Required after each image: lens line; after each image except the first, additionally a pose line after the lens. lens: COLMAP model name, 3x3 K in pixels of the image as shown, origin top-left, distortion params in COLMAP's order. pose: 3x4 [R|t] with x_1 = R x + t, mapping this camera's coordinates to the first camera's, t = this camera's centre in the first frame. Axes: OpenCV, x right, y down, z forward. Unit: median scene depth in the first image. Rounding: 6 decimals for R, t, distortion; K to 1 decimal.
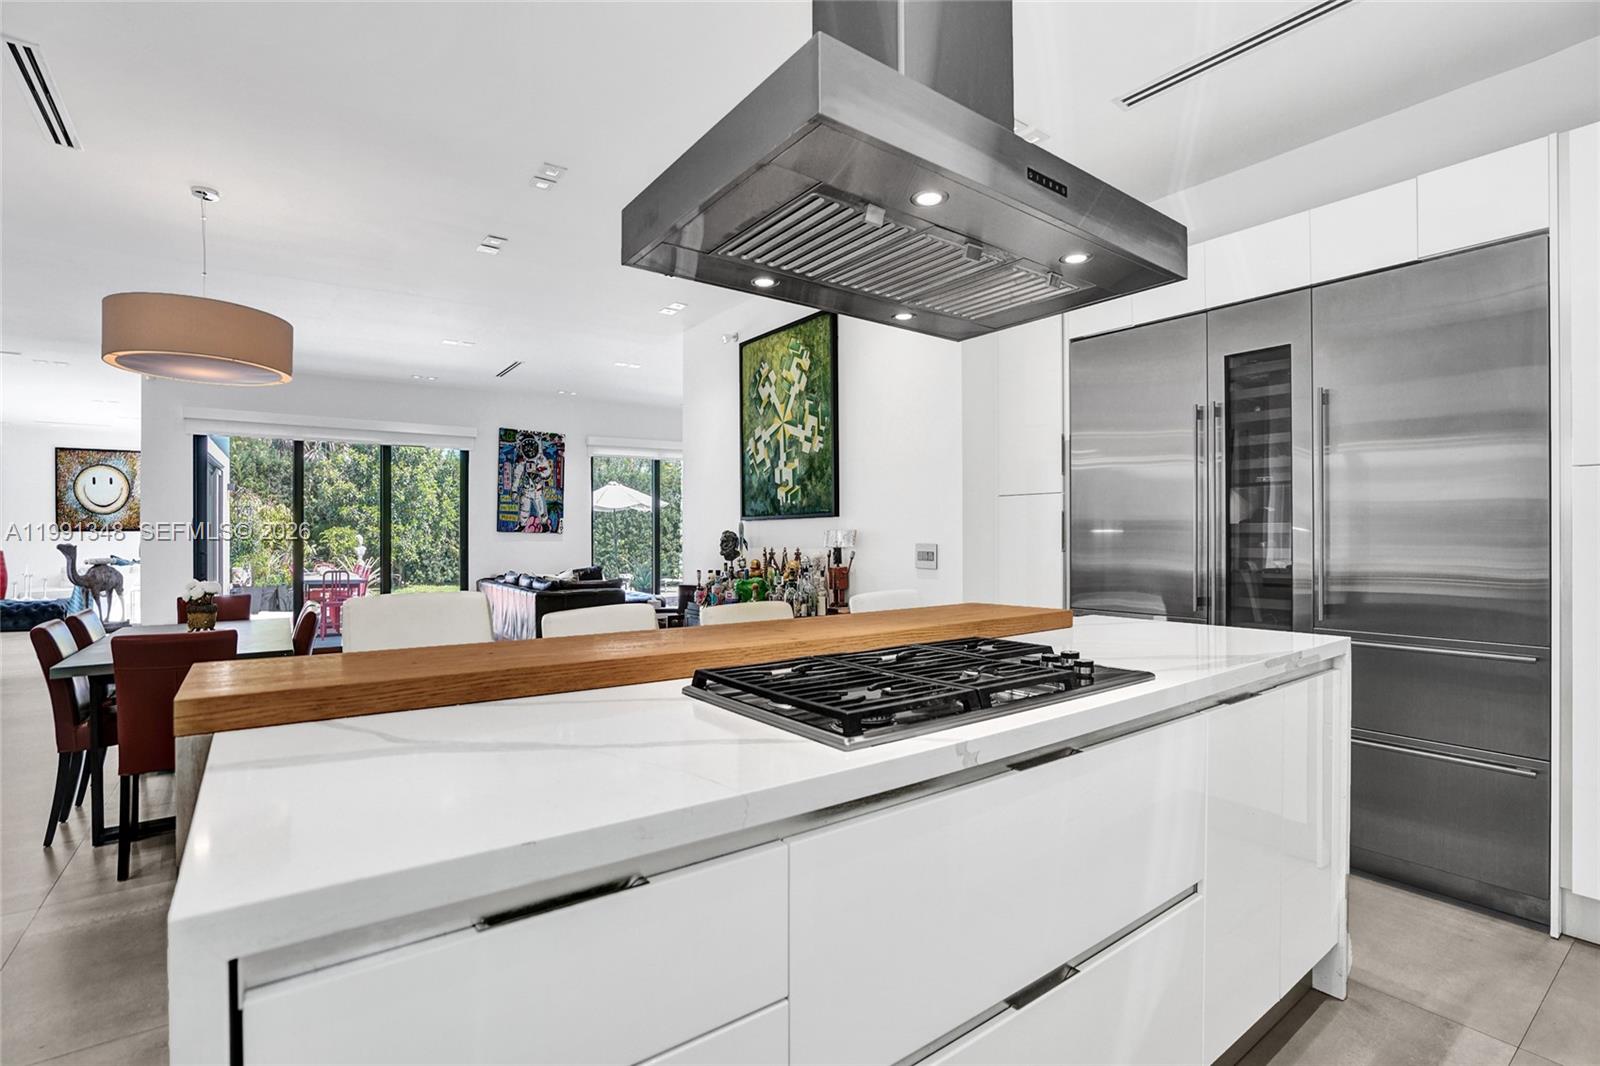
lens RADIAL K [[757.2, 0, 798.5], [0, 757.2, 537.9], [0, 0, 1]] dist [-0.052616, 0.019838]
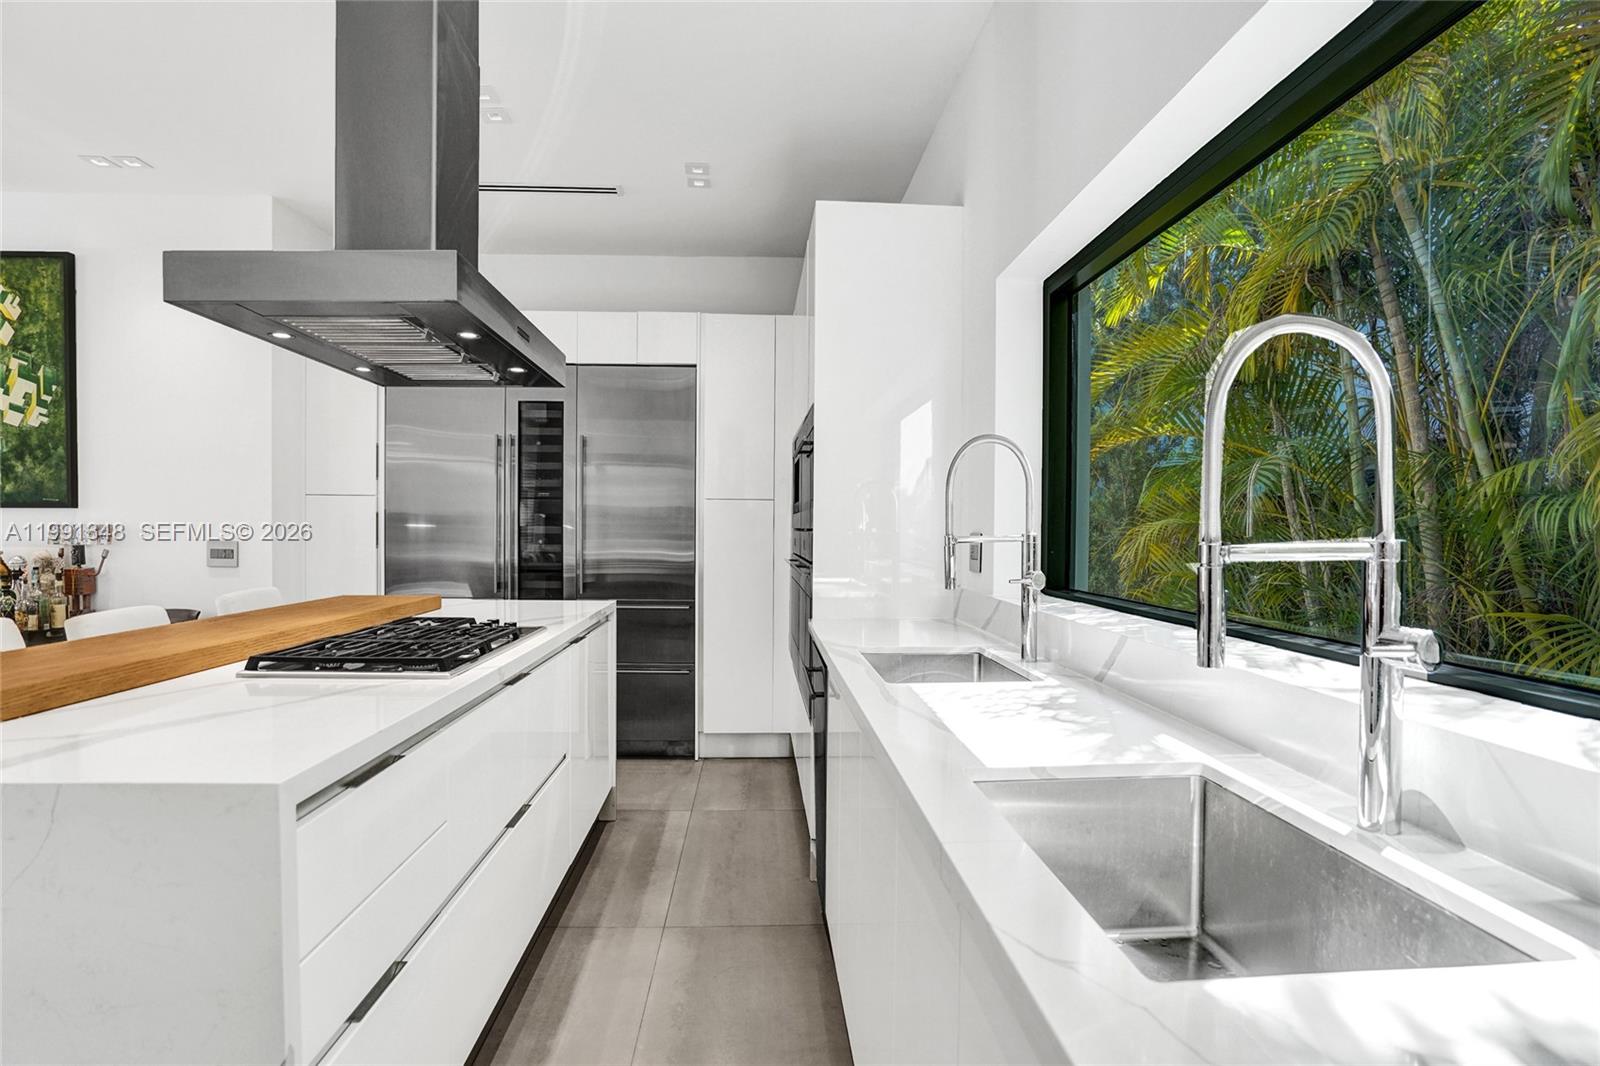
lens RADIAL K [[757.2, 0, 798.5], [0, 757.2, 537.9], [0, 0, 1]] dist [-0.052616, 0.019838]
pose [[0.552632, -0.001982, 0.833423, -0.291994], [-0.009914, 0.999911, 0.008951, -0.016596], [-0.833366, -0.013209, 0.552563, -0.179220]]
